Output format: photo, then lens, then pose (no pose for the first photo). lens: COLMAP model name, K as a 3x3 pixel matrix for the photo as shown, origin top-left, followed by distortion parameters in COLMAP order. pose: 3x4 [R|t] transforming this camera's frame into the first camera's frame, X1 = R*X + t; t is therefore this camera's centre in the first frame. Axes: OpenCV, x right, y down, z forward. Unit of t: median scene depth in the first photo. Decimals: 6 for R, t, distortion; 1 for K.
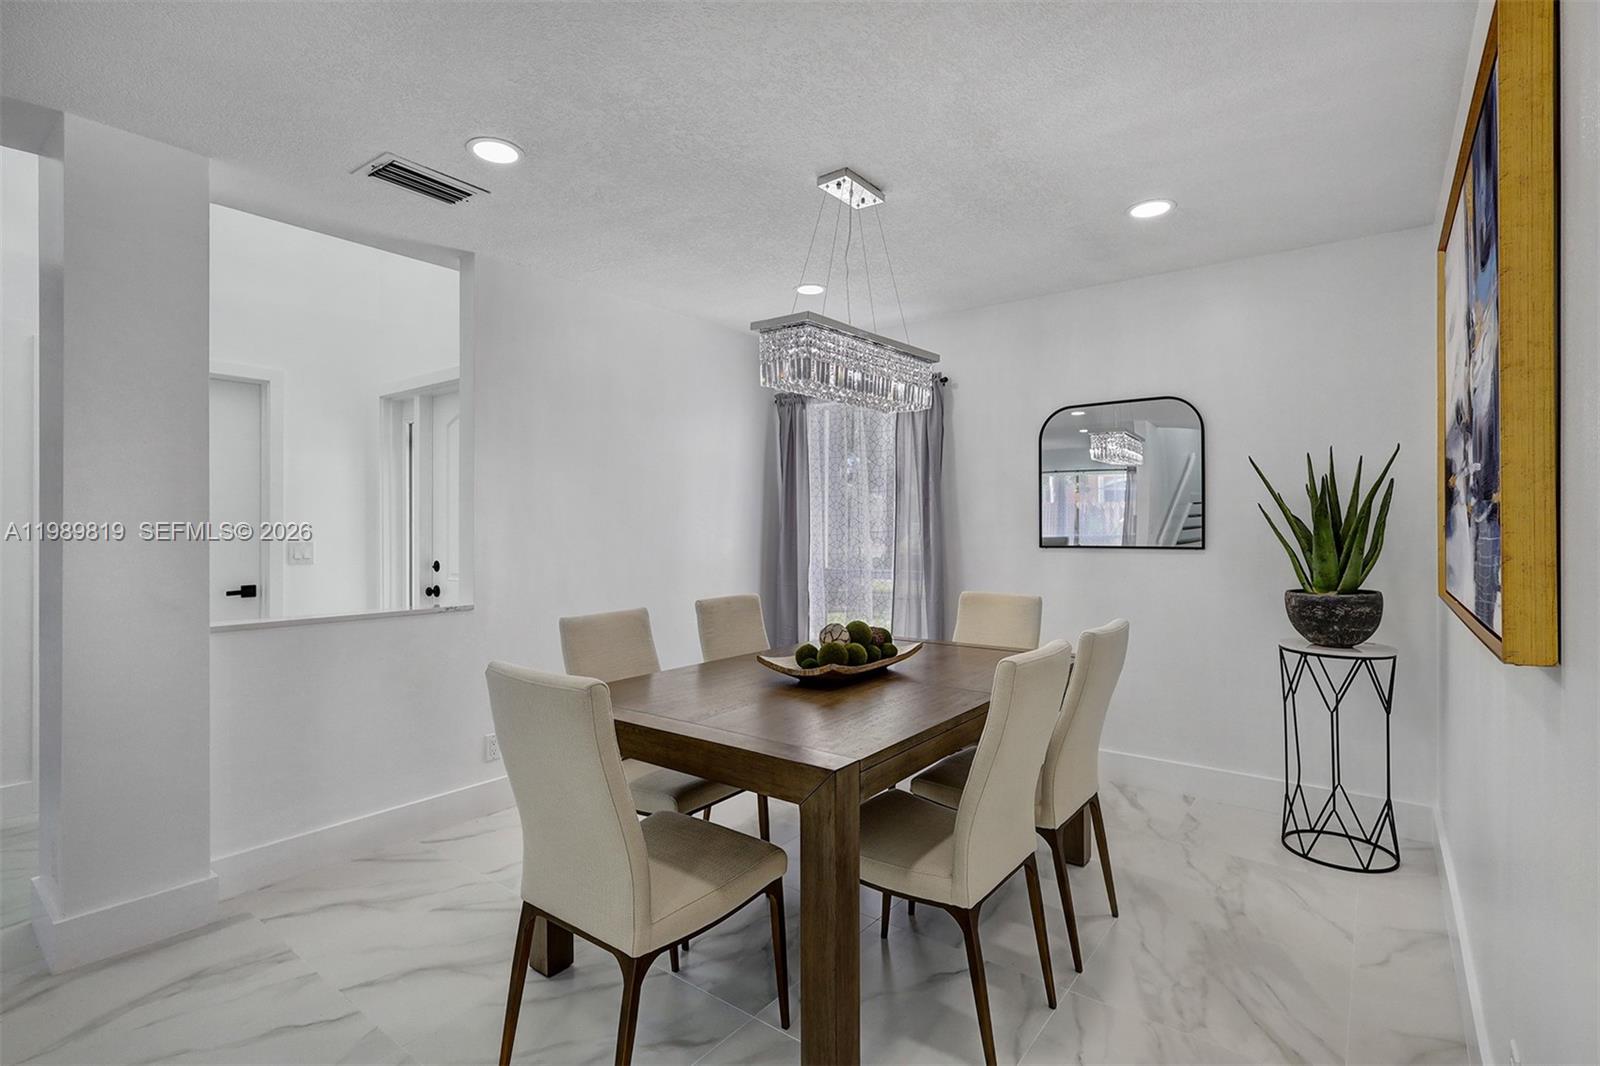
lens RADIAL K [[738.5, 0, 801.3], [0, 738.5, 532.5], [0, 0, 1]] dist [-0.002010, -0.000185]
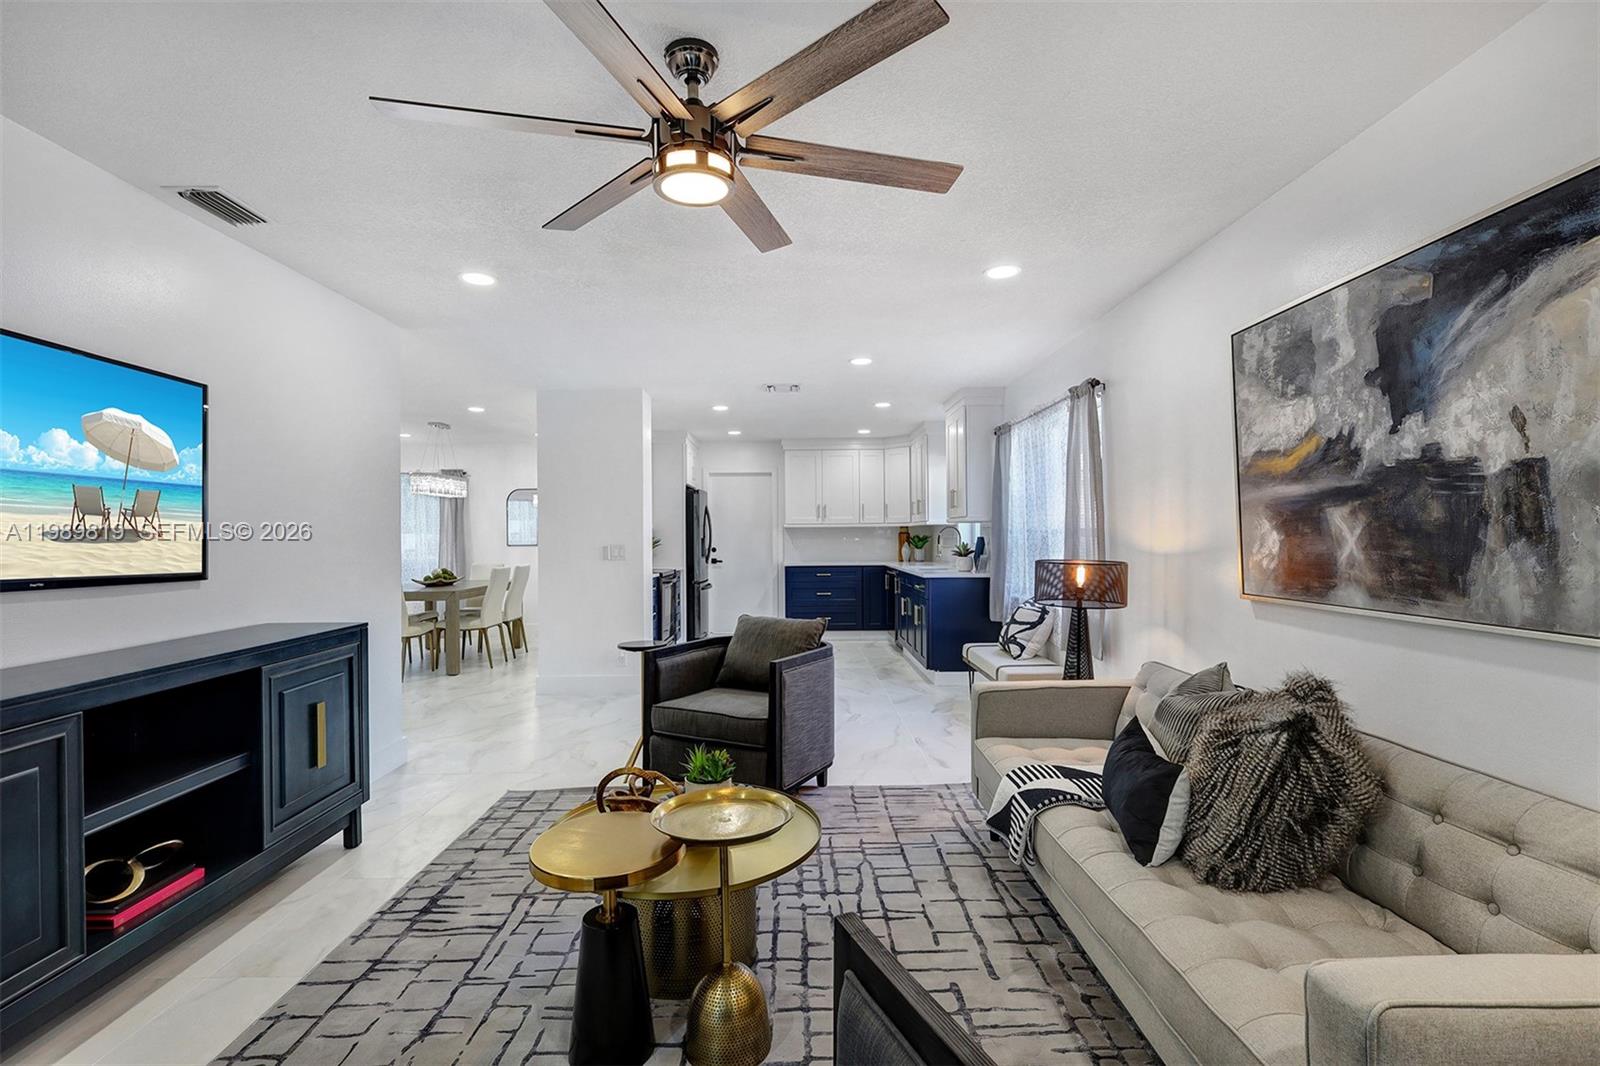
lens RADIAL K [[738.5, 0, 797.8], [0, 738.5, 531.7], [0, 0, 1]] dist [-0.002010, -0.000185]
pose [[0.778553, -0.000511, 0.627578, -0.671433], [0.002357, 0.999995, -0.002109, -0.017381], [-0.627574, 0.003121, 0.778550, -2.206986]]
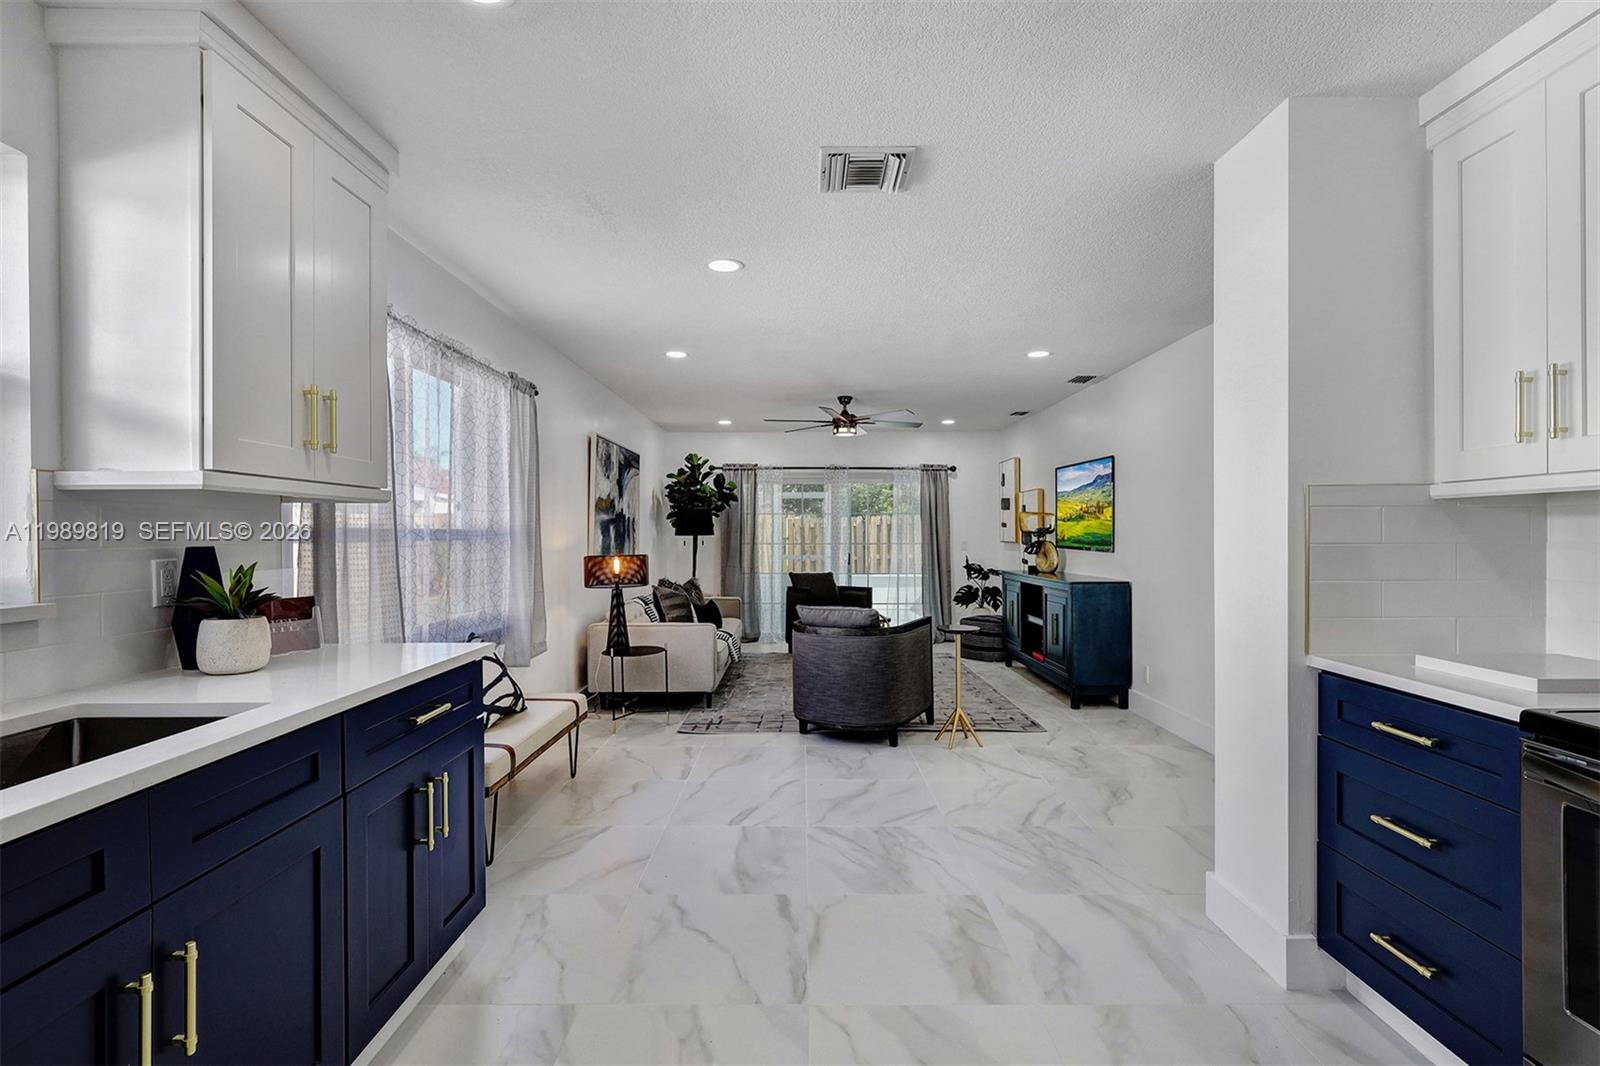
lens RADIAL K [[738.5, 0, 801.9], [0, 738.5, 531.2], [0, 0, 1]] dist [-0.002010, -0.000185]
pose [[-0.785762, 0.002561, -0.618523, 1.332376], [0.009408, 0.999925, -0.007810, -0.006817], [0.618457, -0.011956, -0.785728, 0.245719]]
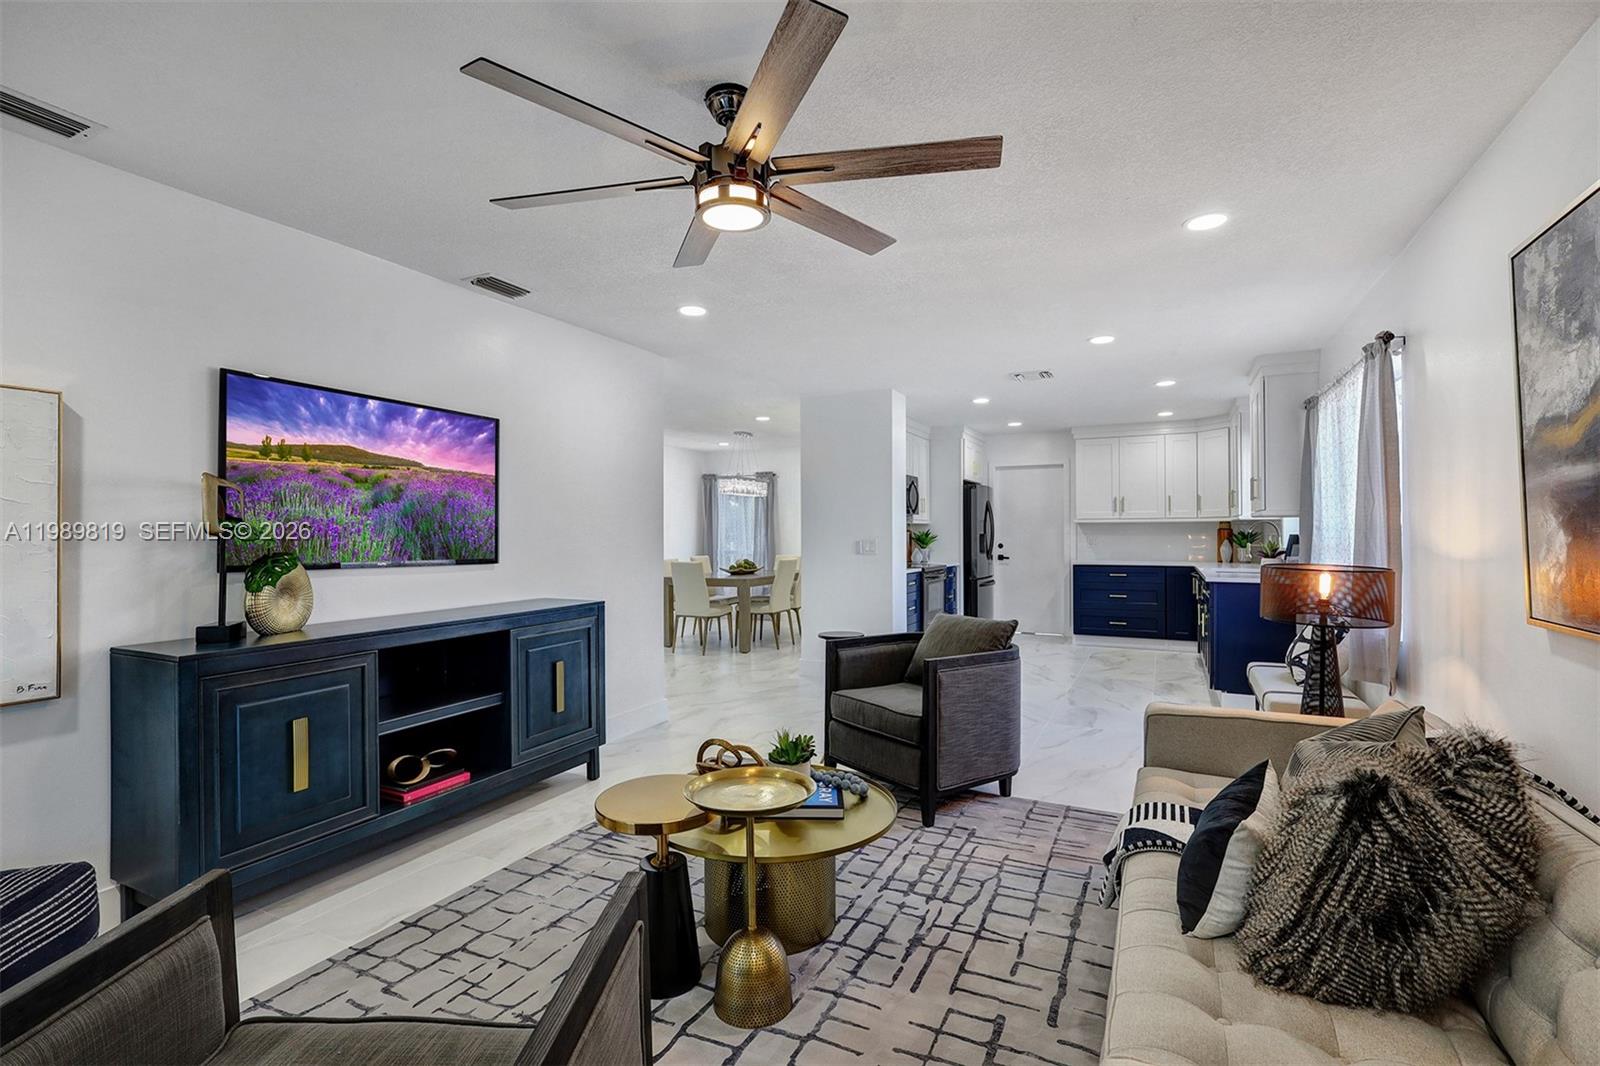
lens RADIAL K [[738.5, 0, 794.6], [0, 738.5, 528.0], [0, 0, 1]] dist [-0.002010, -0.000185]
pose [[0.978454, 0.000023, 0.206465, -0.403474], [0.000037, 1.000000, -0.000288, -0.020788], [-0.206465, 0.000289, 0.978454, -2.368963]]
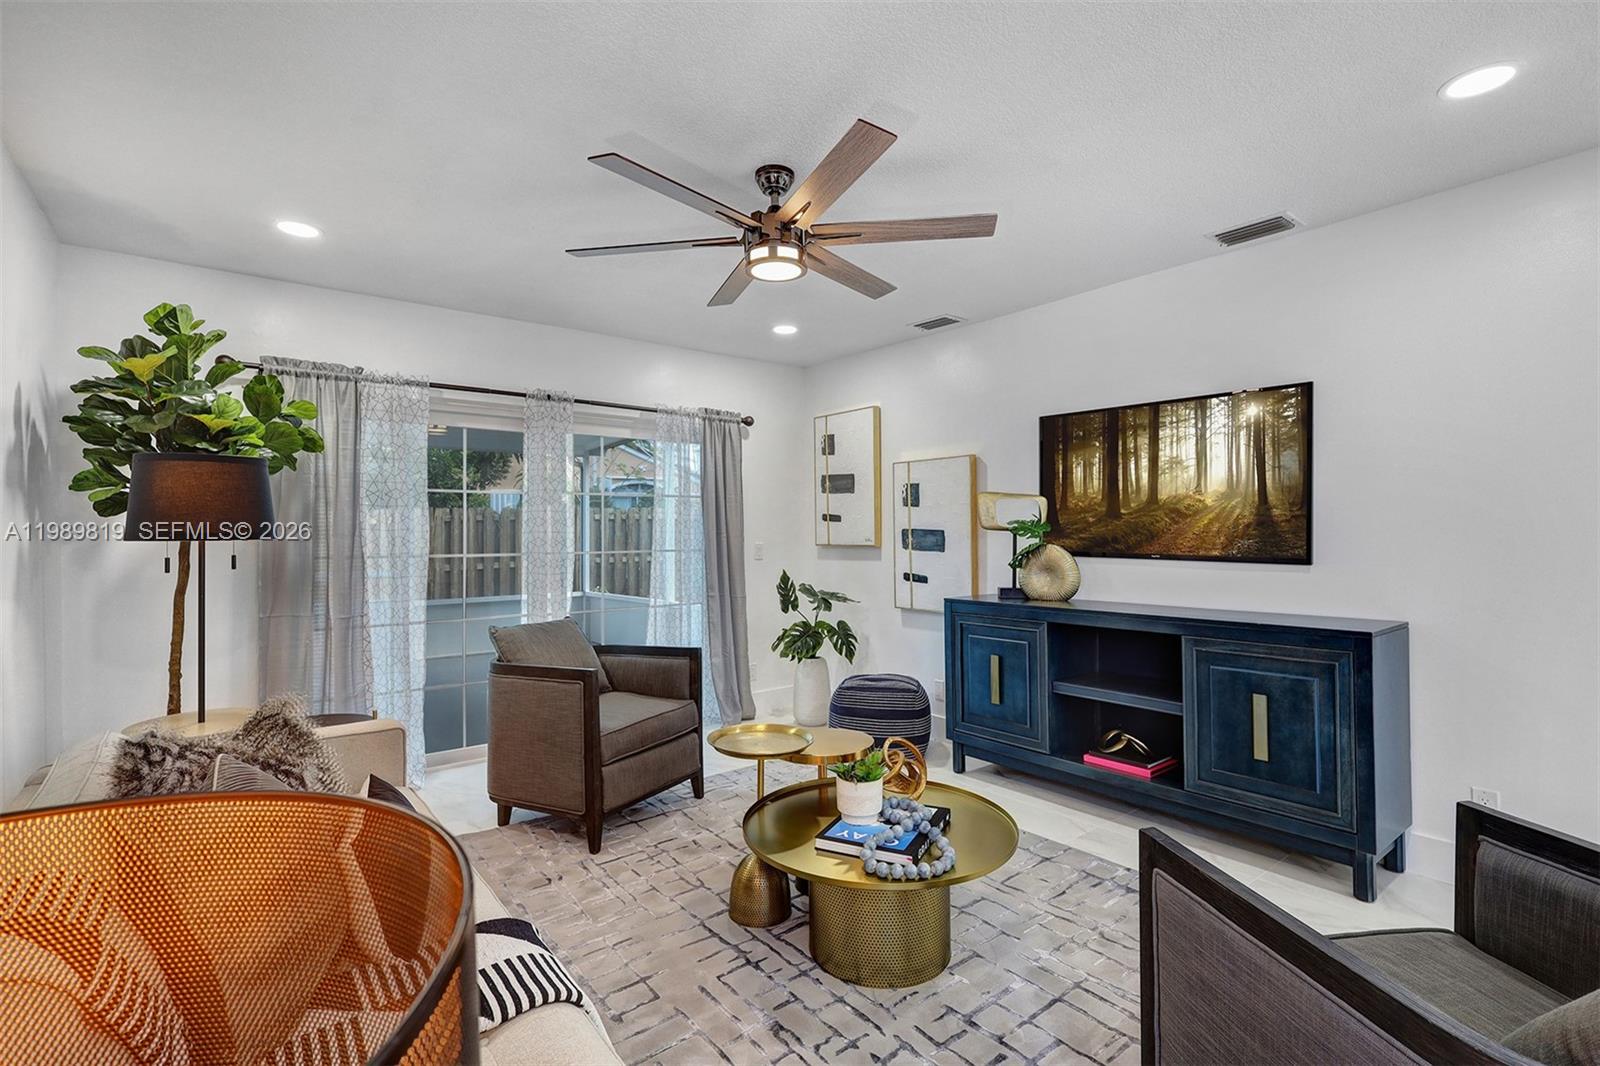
lens RADIAL K [[738.5, 0, 801.3], [0, 738.5, 530.3], [0, 0, 1]] dist [-0.002010, -0.000185]
pose [[-0.232891, 0.002147, -0.972500, 0.599571], [0.014552, 0.999893, -0.001278, -0.015972], [0.972394, -0.014449, -0.232897, -1.354231]]
